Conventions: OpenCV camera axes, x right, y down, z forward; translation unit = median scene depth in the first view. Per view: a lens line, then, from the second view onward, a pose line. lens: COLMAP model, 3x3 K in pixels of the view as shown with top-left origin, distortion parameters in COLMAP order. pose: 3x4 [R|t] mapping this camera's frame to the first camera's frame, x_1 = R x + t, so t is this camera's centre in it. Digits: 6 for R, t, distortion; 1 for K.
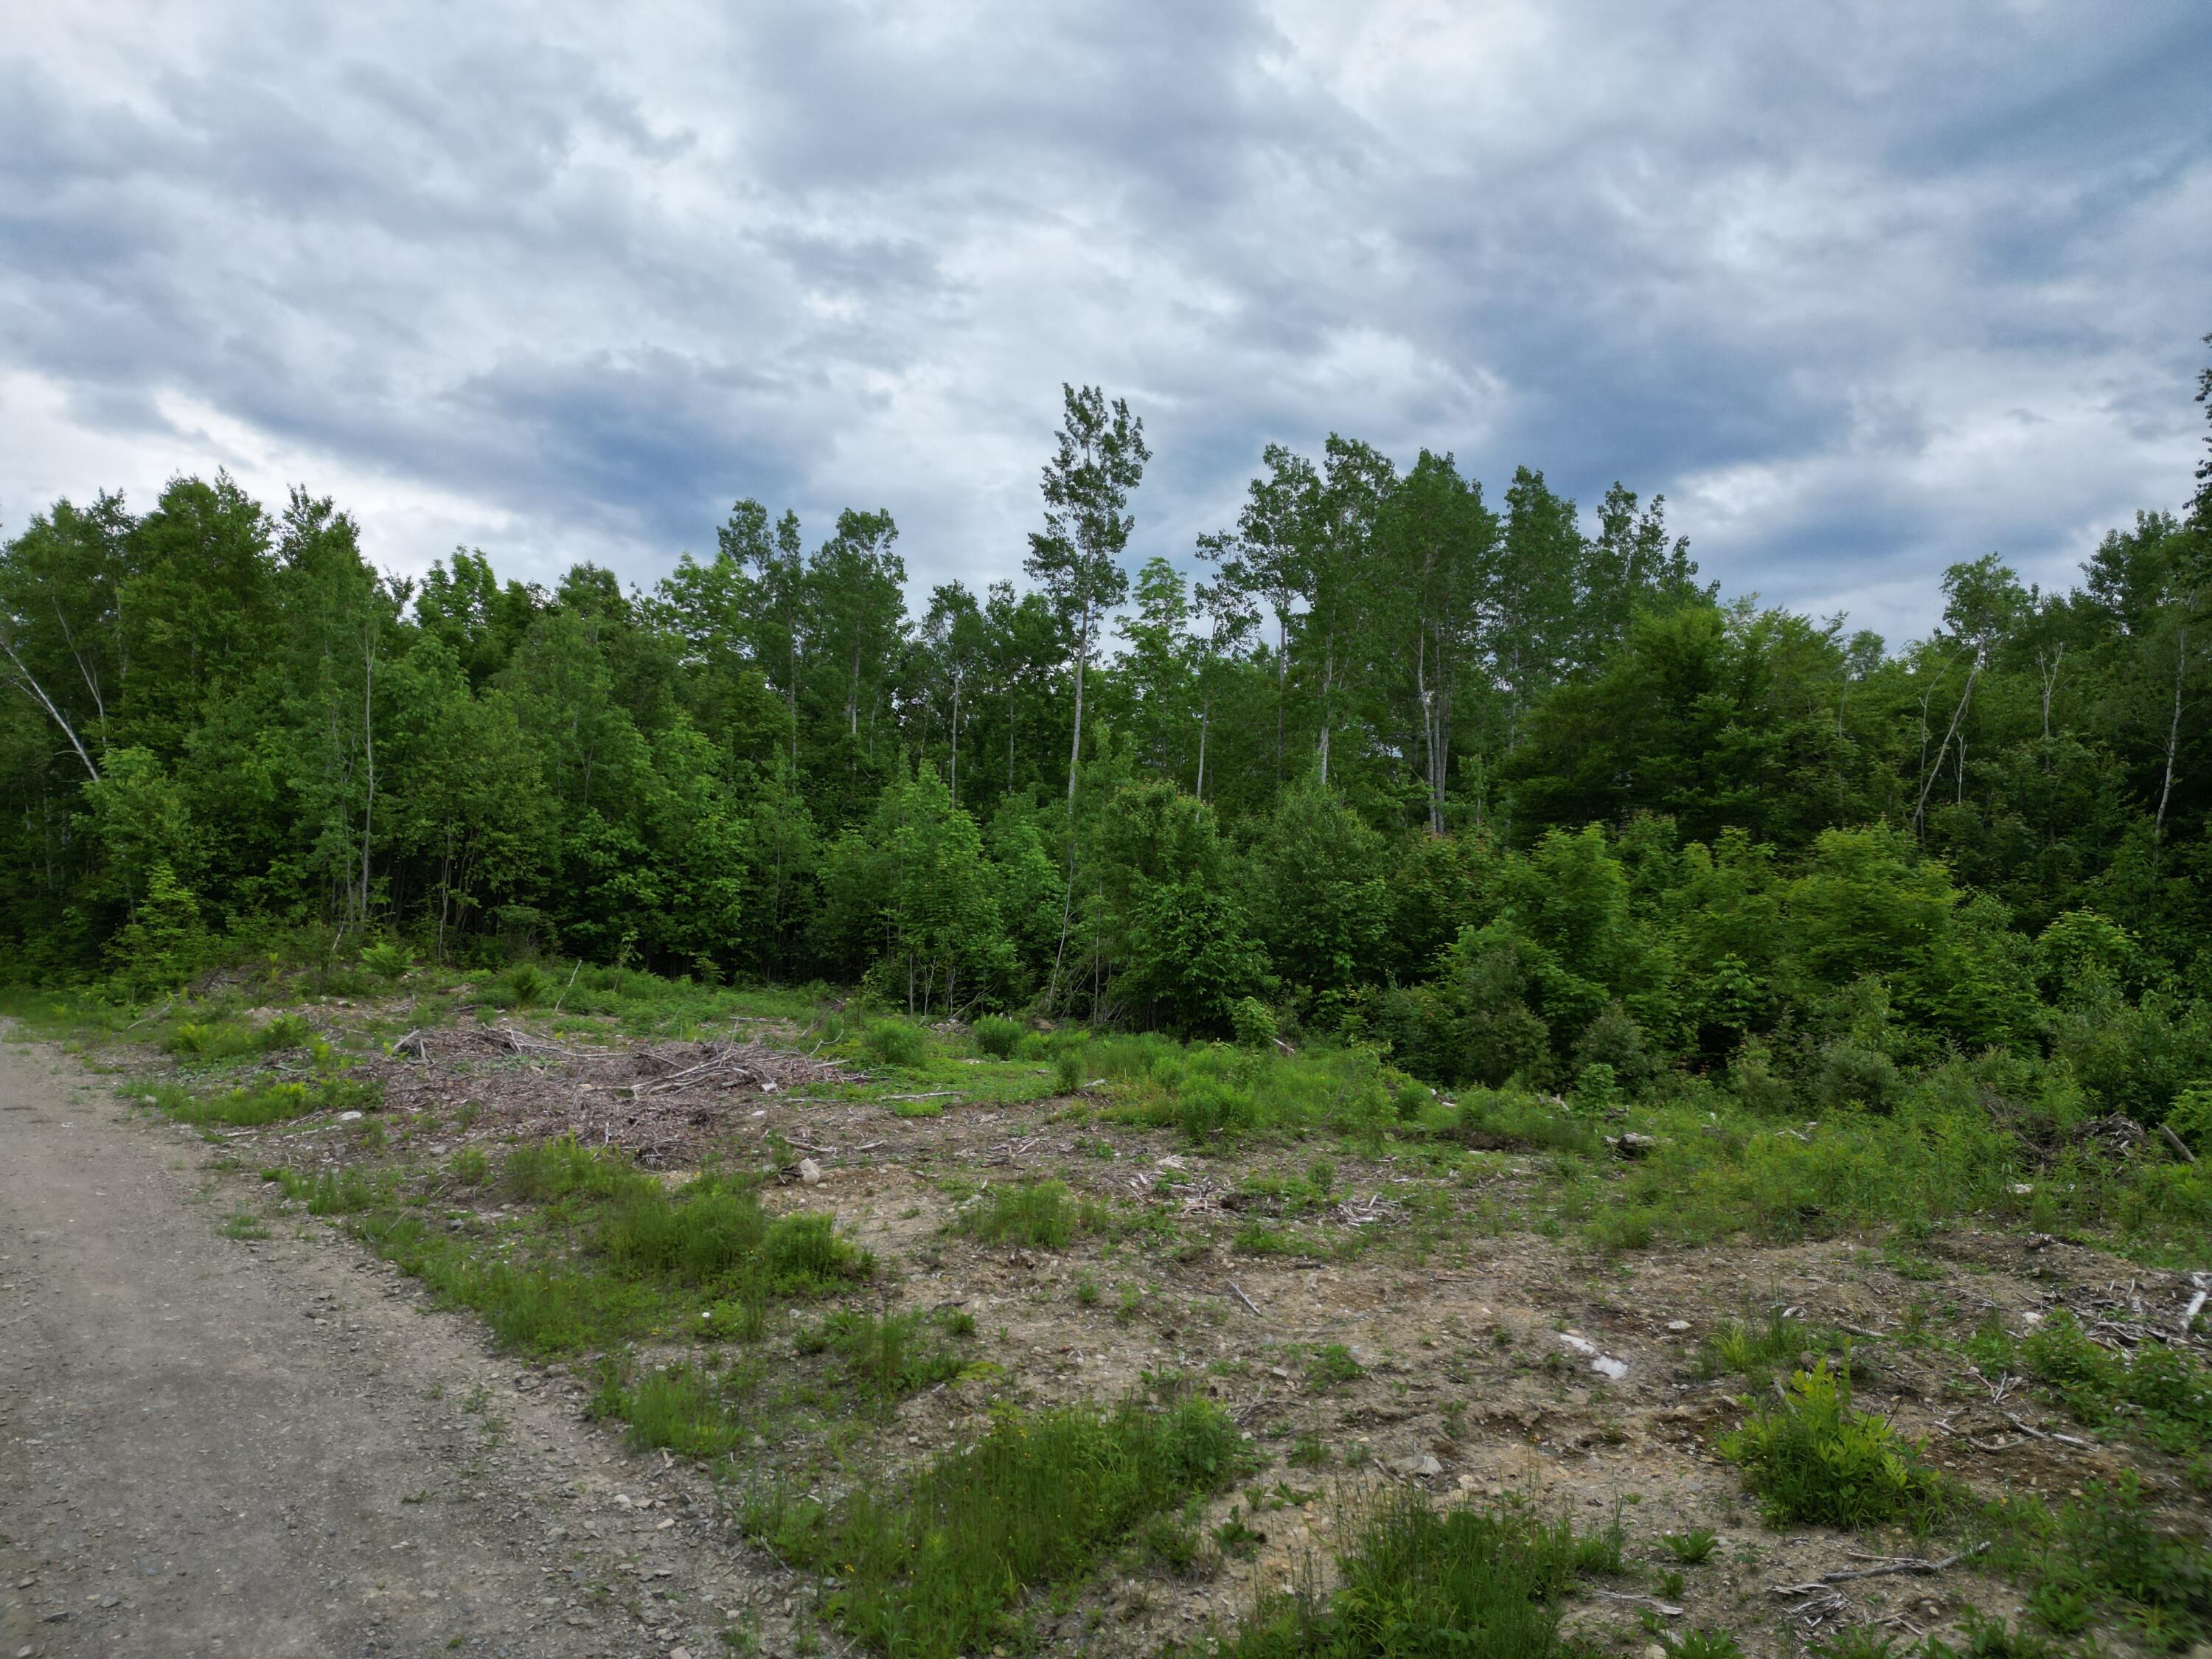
lens RADIAL K [[1557.9, 0, 1106.0], [0, 1557.9, 829.5], [0, 0, 1]] dist [0.012852, -0.000416]
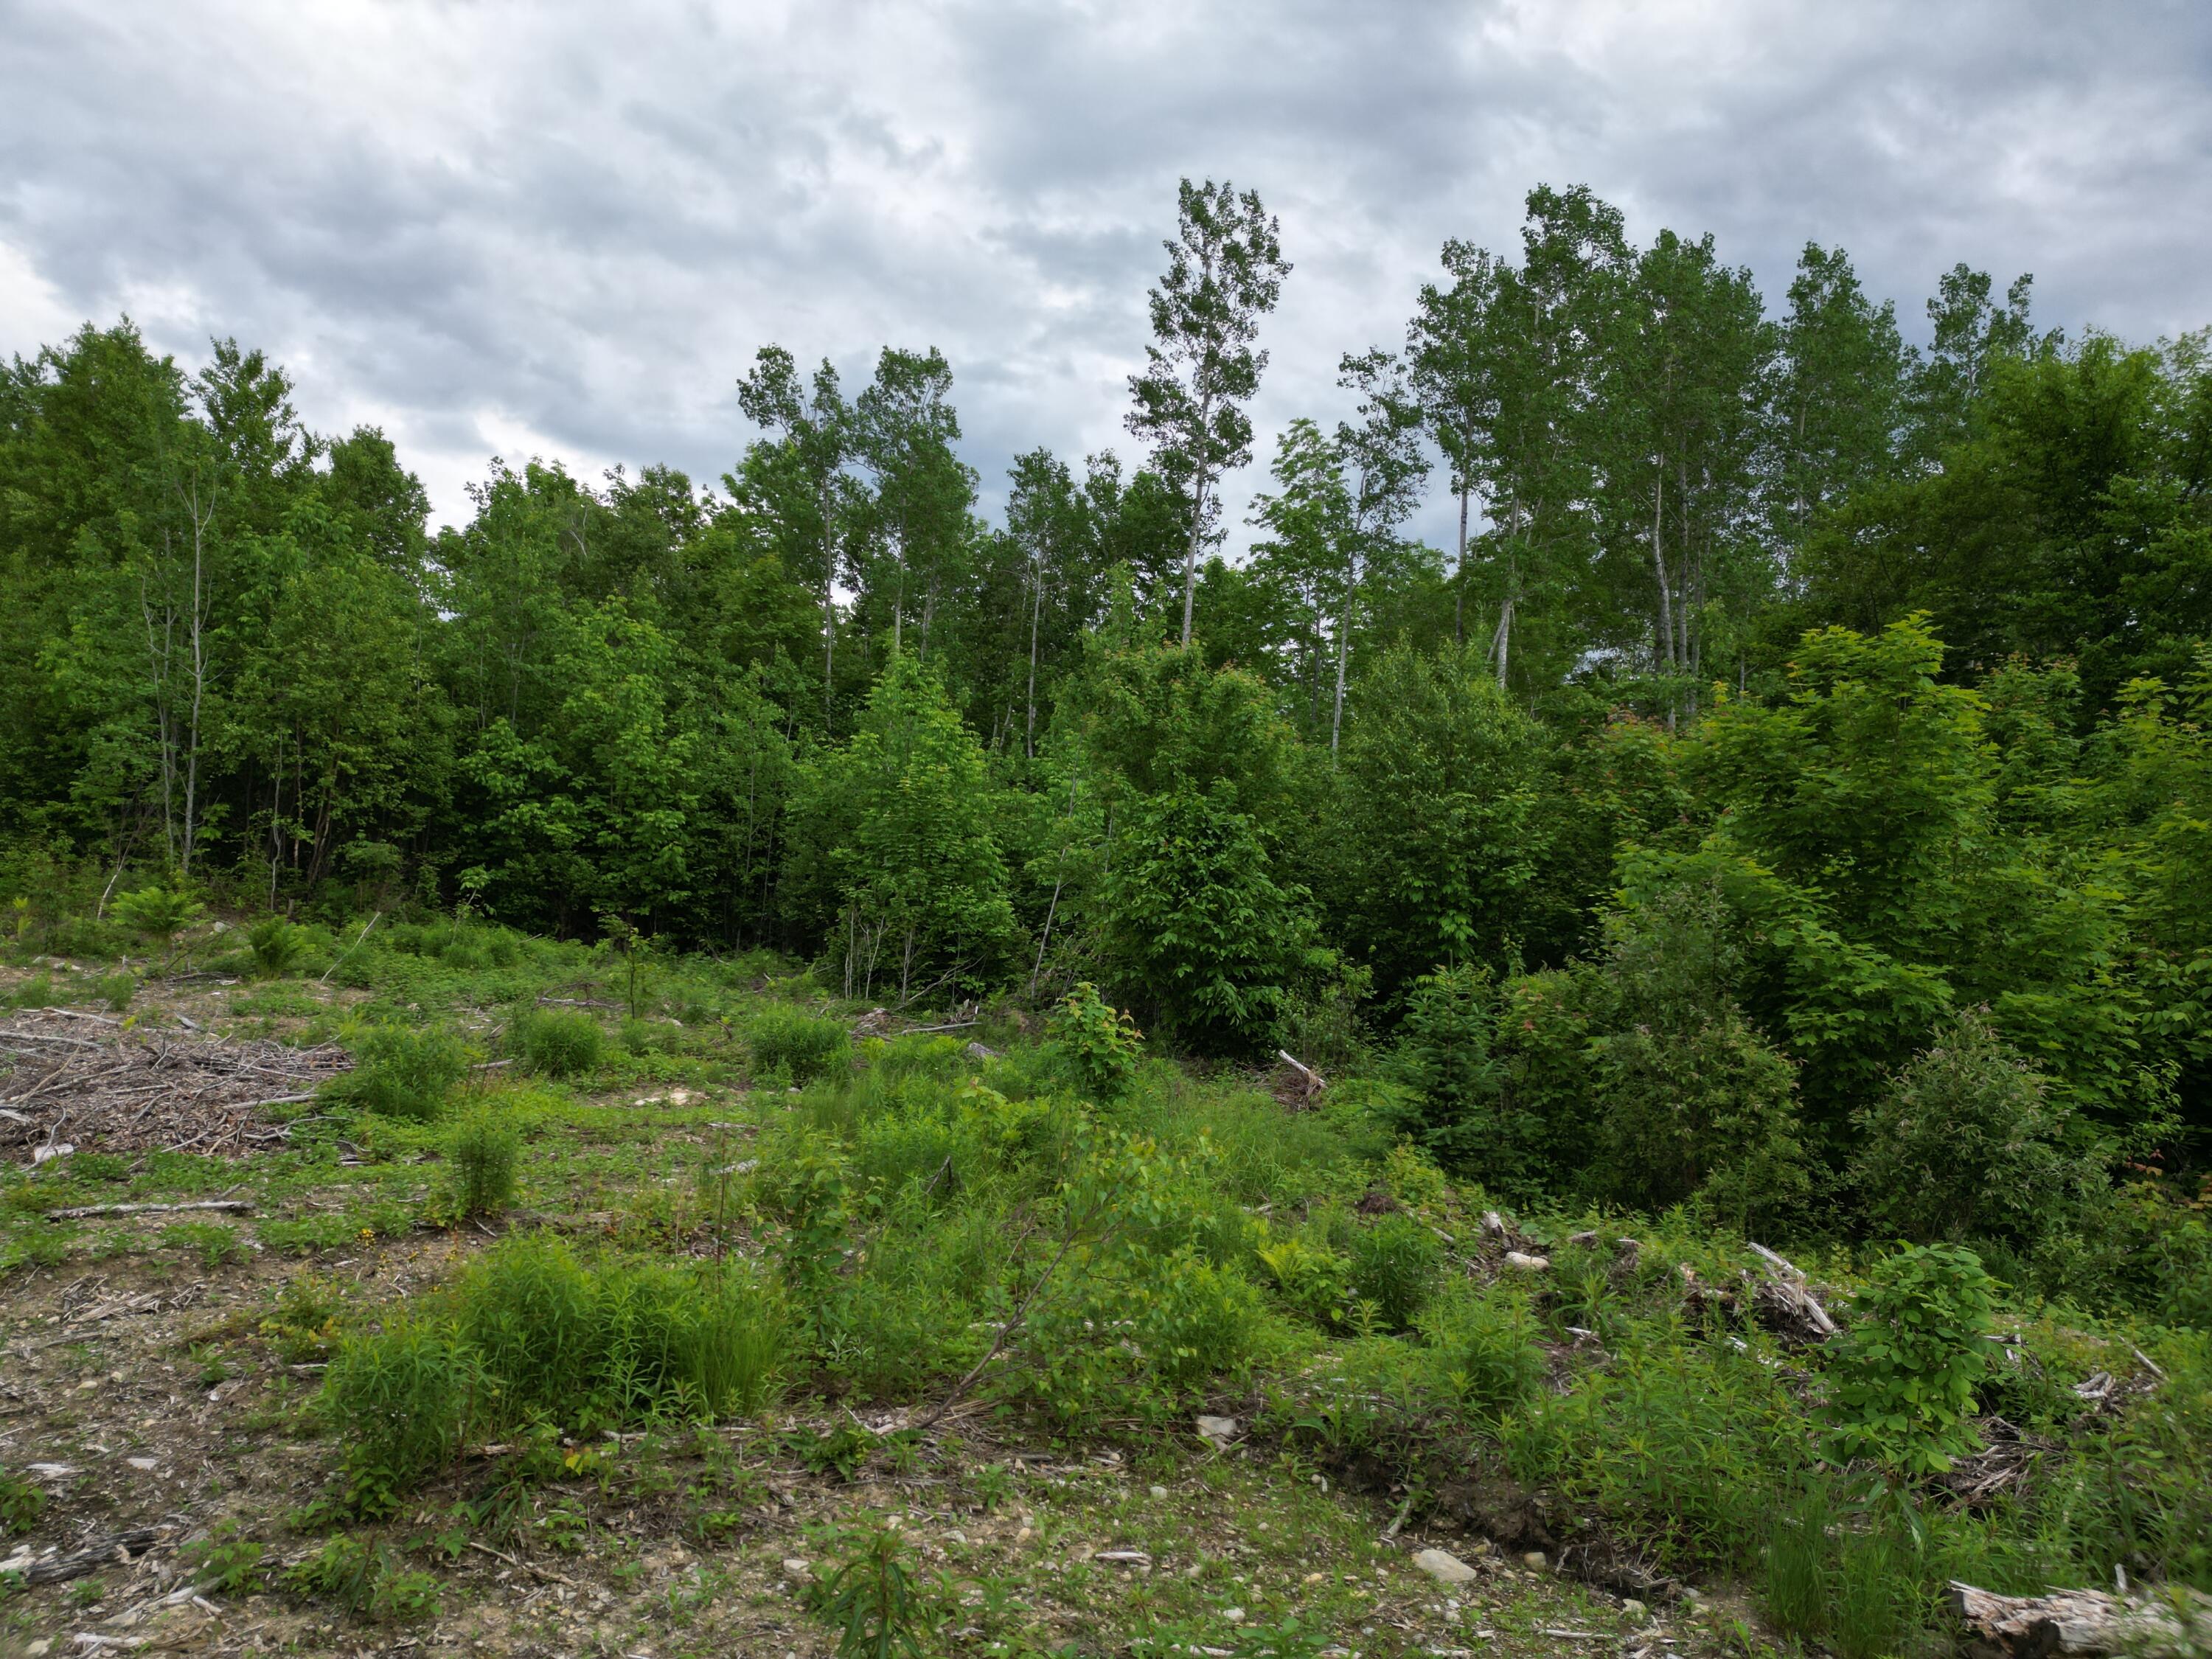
lens RADIAL K [[1557.9, 0, 1106.0], [0, 1557.9, 829.5], [0, 0, 1]] dist [0.012852, -0.000416]
pose [[0.984458, 0.004026, -0.175571, 0.080099], [-0.002276, 0.999946, 0.010167, 0.026992], [0.175603, -0.009610, 0.984414, 0.254640]]
